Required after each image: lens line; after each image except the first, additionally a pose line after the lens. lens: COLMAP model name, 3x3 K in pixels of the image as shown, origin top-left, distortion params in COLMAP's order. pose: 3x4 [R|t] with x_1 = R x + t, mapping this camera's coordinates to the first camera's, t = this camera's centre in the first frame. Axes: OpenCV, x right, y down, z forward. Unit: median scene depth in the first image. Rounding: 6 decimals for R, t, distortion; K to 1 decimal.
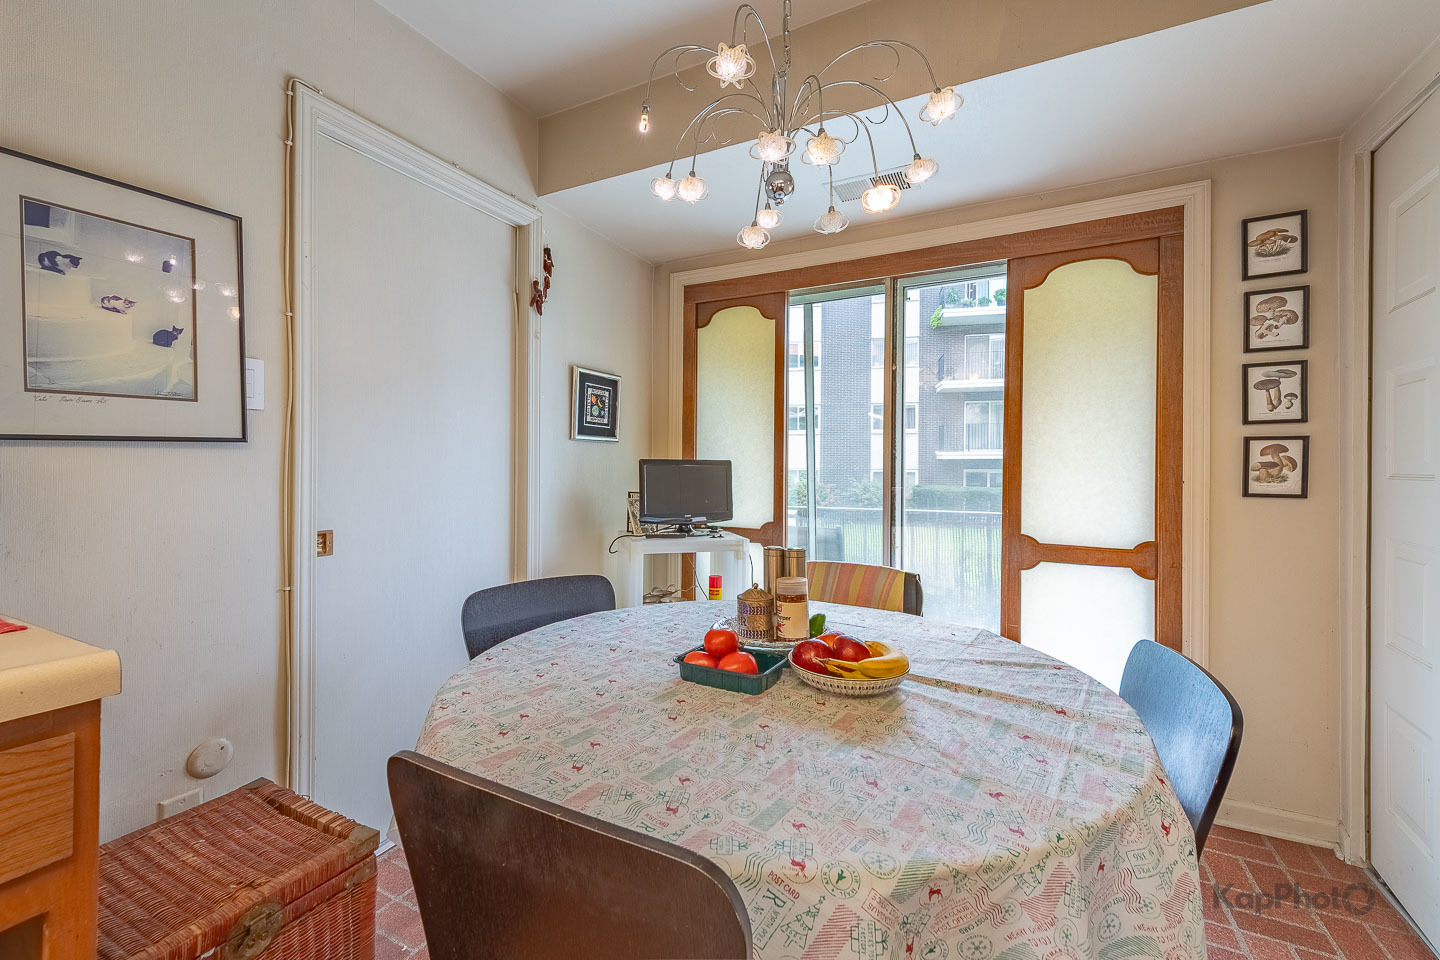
lens RADIAL K [[587.1, 0, 714.2], [0, 587.1, 467.9], [0, 0, 1]] dist [0.024883, -0.003335]
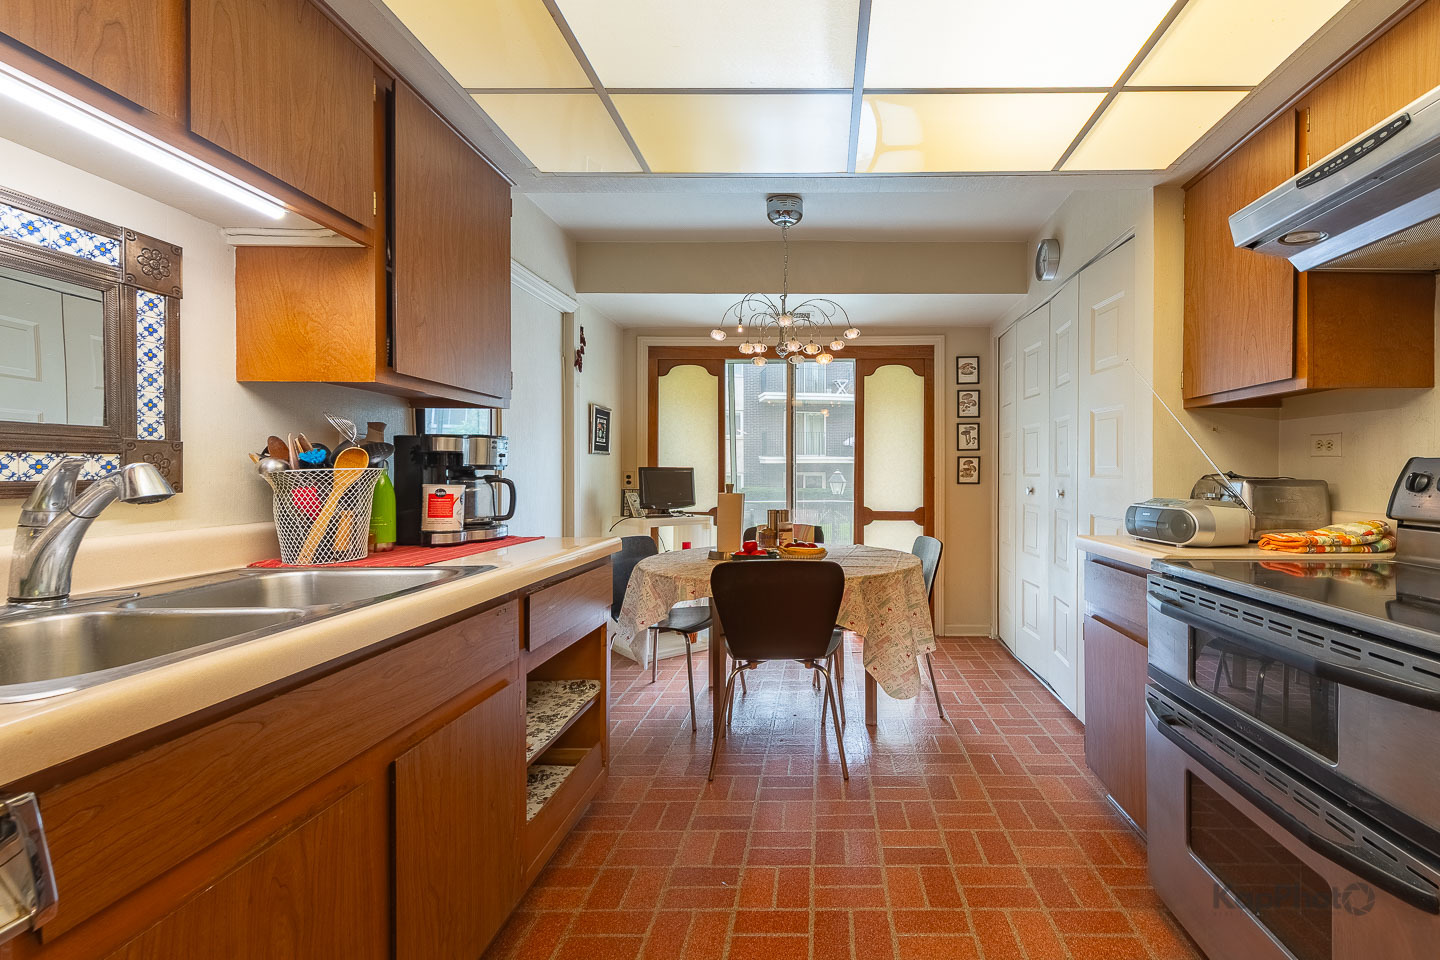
lens RADIAL K [[587.1, 0, 722.9], [0, 587.1, 476.2], [0, 0, 1]] dist [0.024883, -0.003335]
pose [[0.955193, -0.008887, 0.295851, -0.450142], [0.006095, 0.999928, 0.010357, -0.005999], [-0.295922, -0.008089, 0.955178, -0.635873]]
